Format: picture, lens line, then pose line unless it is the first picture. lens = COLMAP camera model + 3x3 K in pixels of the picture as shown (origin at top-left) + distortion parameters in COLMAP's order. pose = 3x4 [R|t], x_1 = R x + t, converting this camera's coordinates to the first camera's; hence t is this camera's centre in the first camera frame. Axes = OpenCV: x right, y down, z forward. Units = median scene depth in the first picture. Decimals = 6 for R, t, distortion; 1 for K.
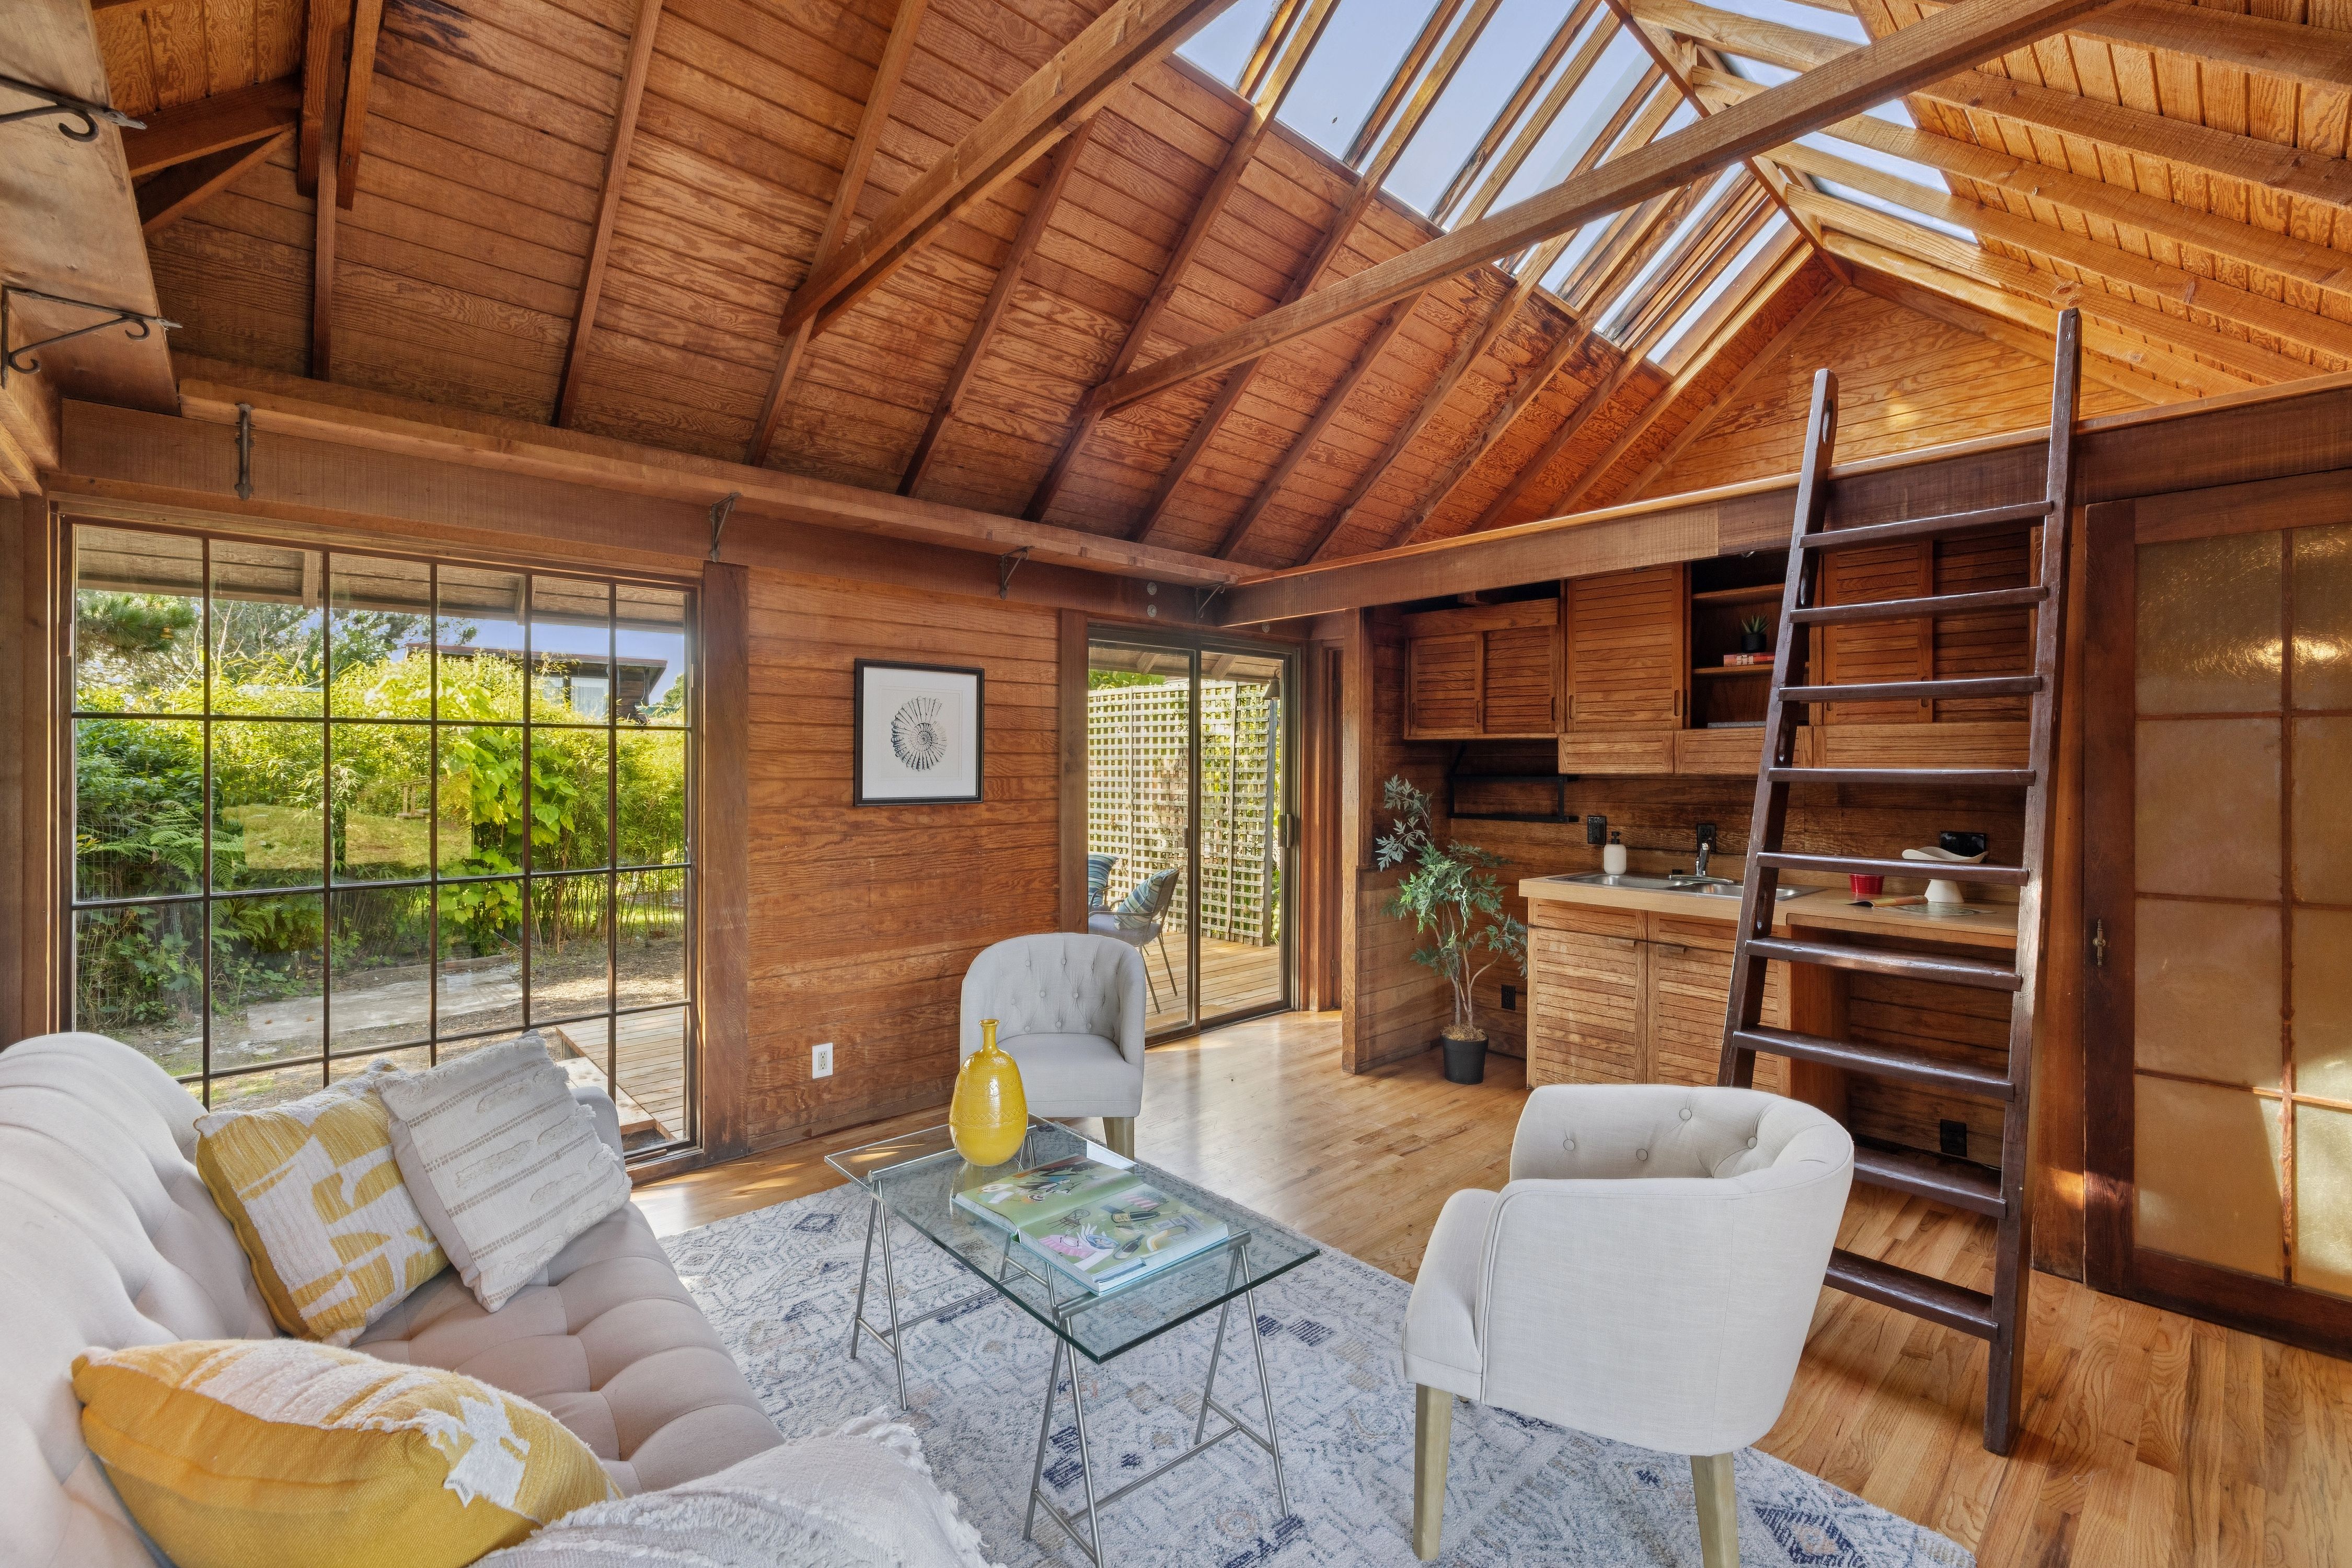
lens RADIAL K [[971.9, 0, 1150.1], [0, 971.9, 755.2], [0, 0, 1]] dist [0.001243, -0.000569]
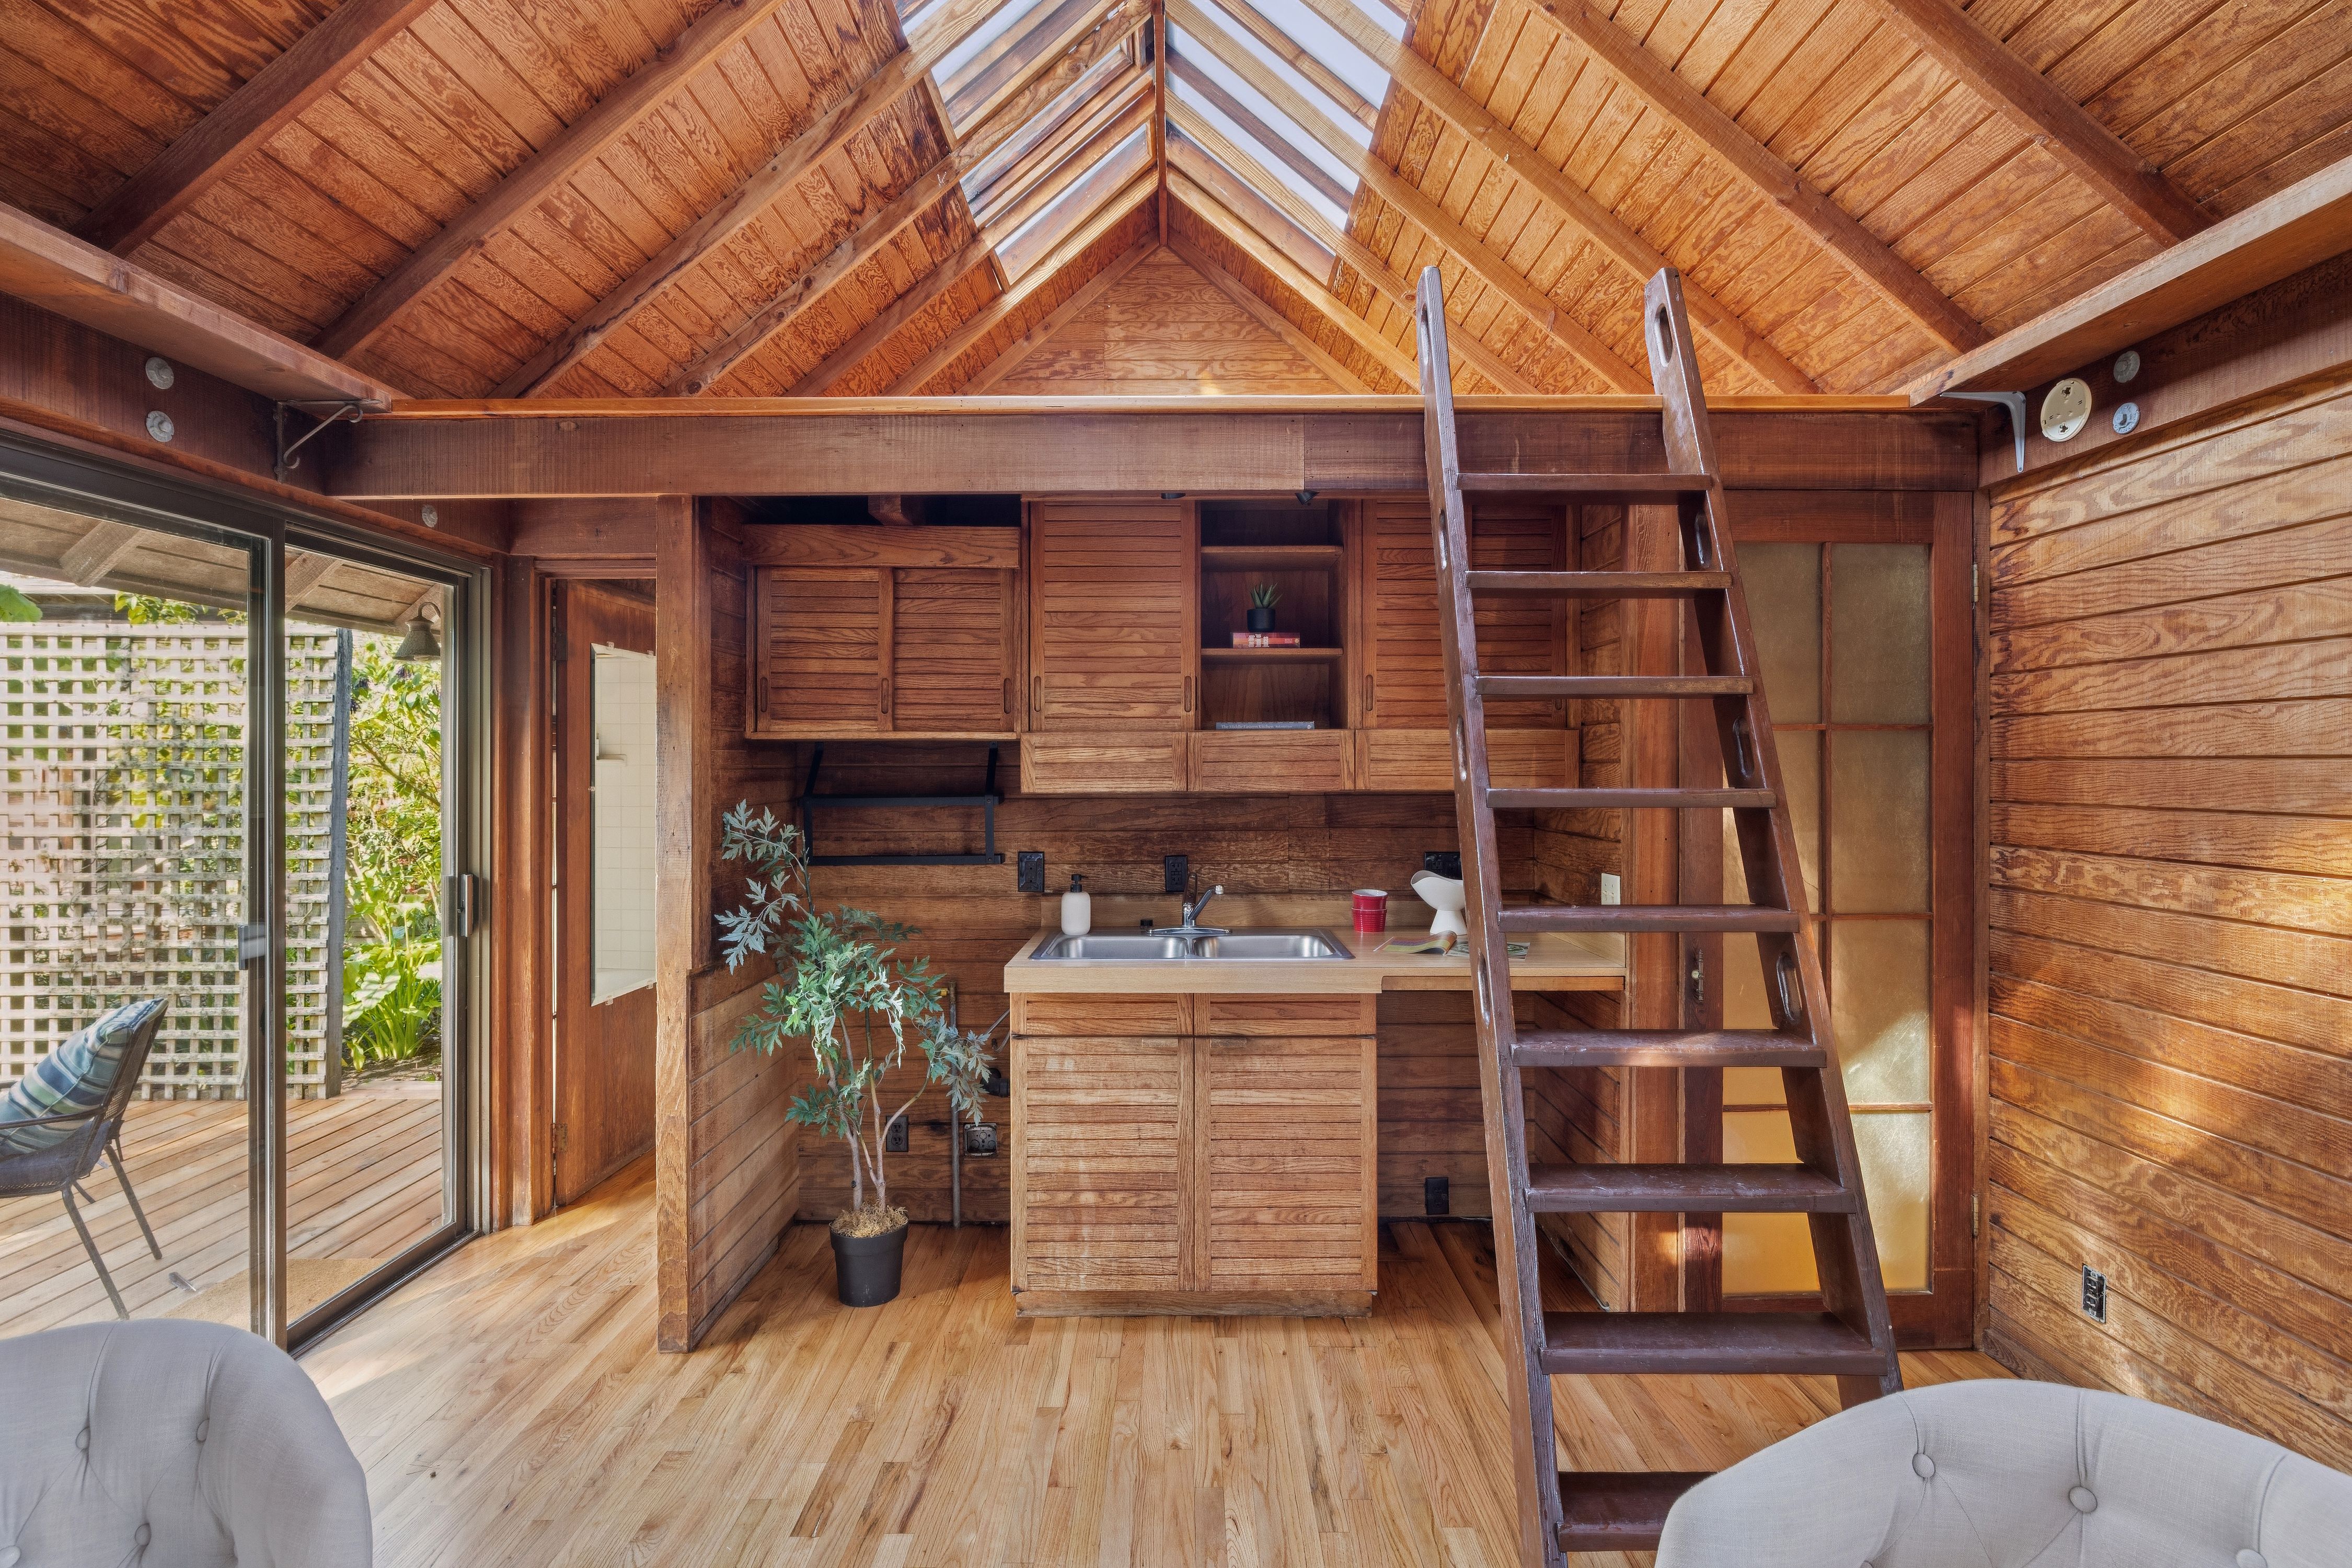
lens RADIAL K [[1109.7, 0, 1167.6], [0, 1109.7, 765.5], [0, 0, 1]] dist [-0.010152, 0.001130]
pose [[0.665185, -0.005663, 0.746657, -0.072210], [-0.001003, 0.999964, 0.008478, -0.006466], [-0.746678, -0.006388, 0.665155, 0.398372]]
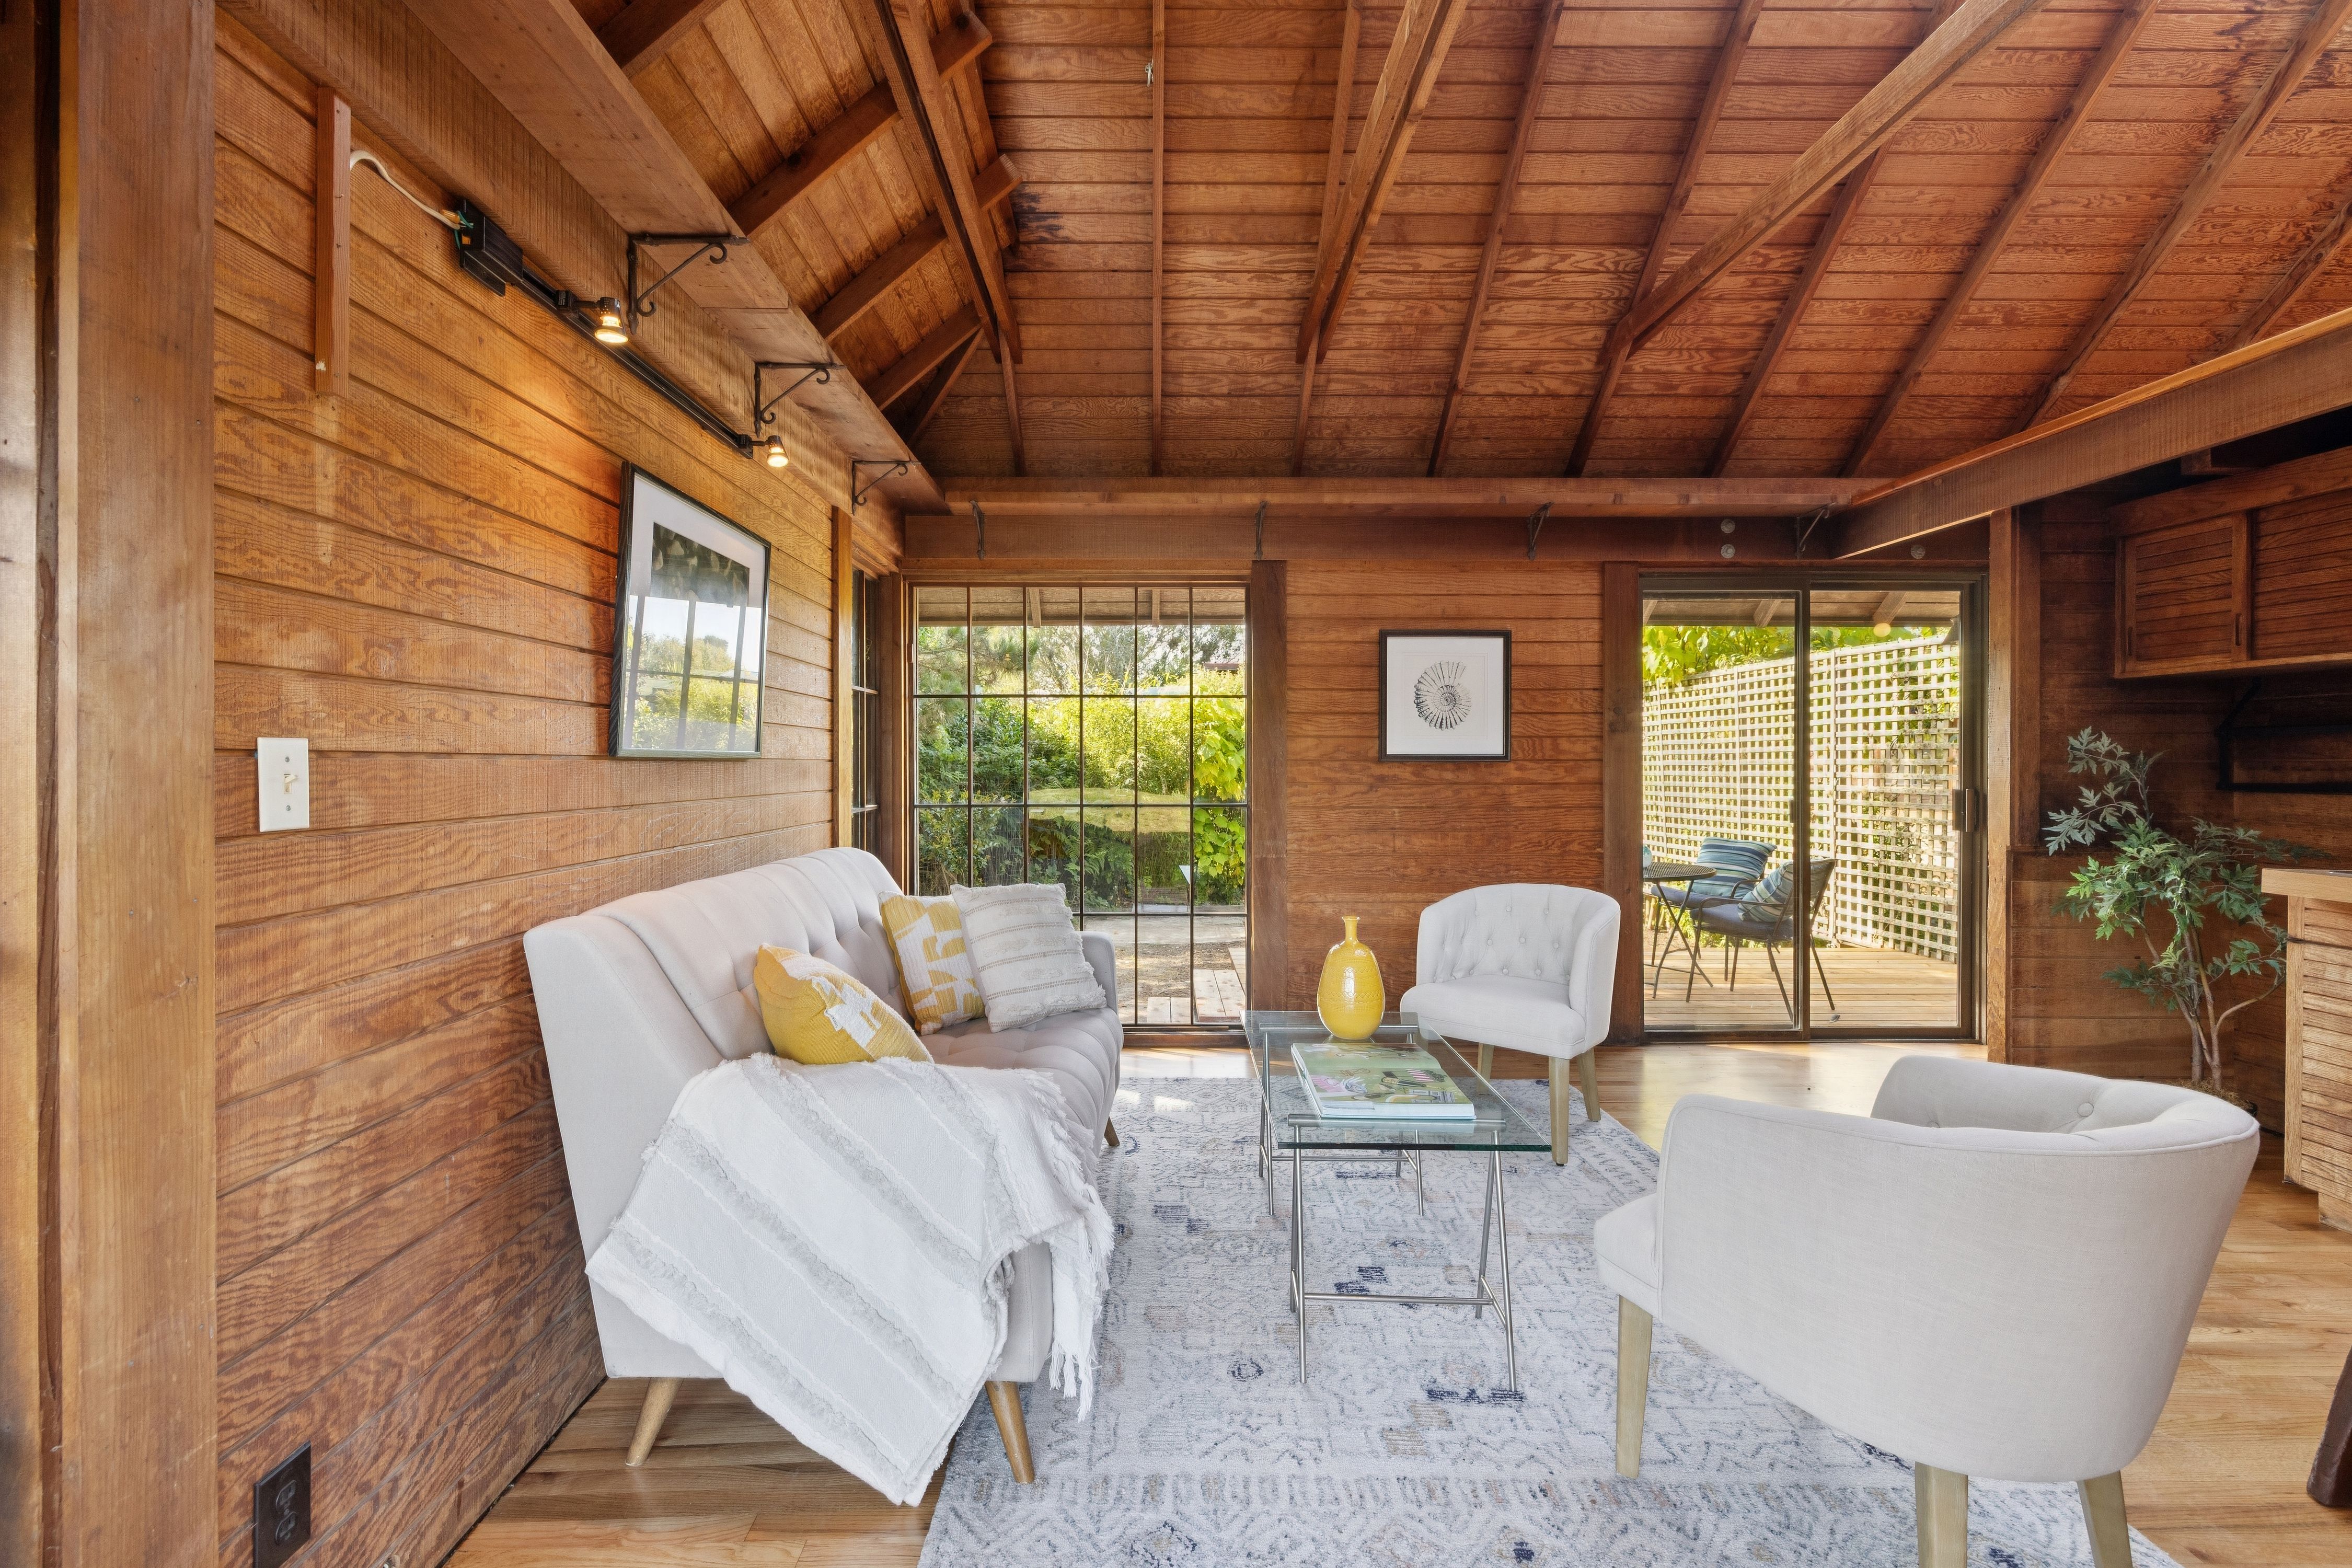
lens RADIAL K [[971.9, 0, 1157.2], [0, 971.9, 756.1], [0, 0, 1]] dist [0.001243, -0.000569]
pose [[0.750296, -0.004142, -0.661089, 0.222339], [0.005143, 0.999987, -0.000429, 0.041070], [0.661082, -0.003078, 0.750308, -0.013577]]
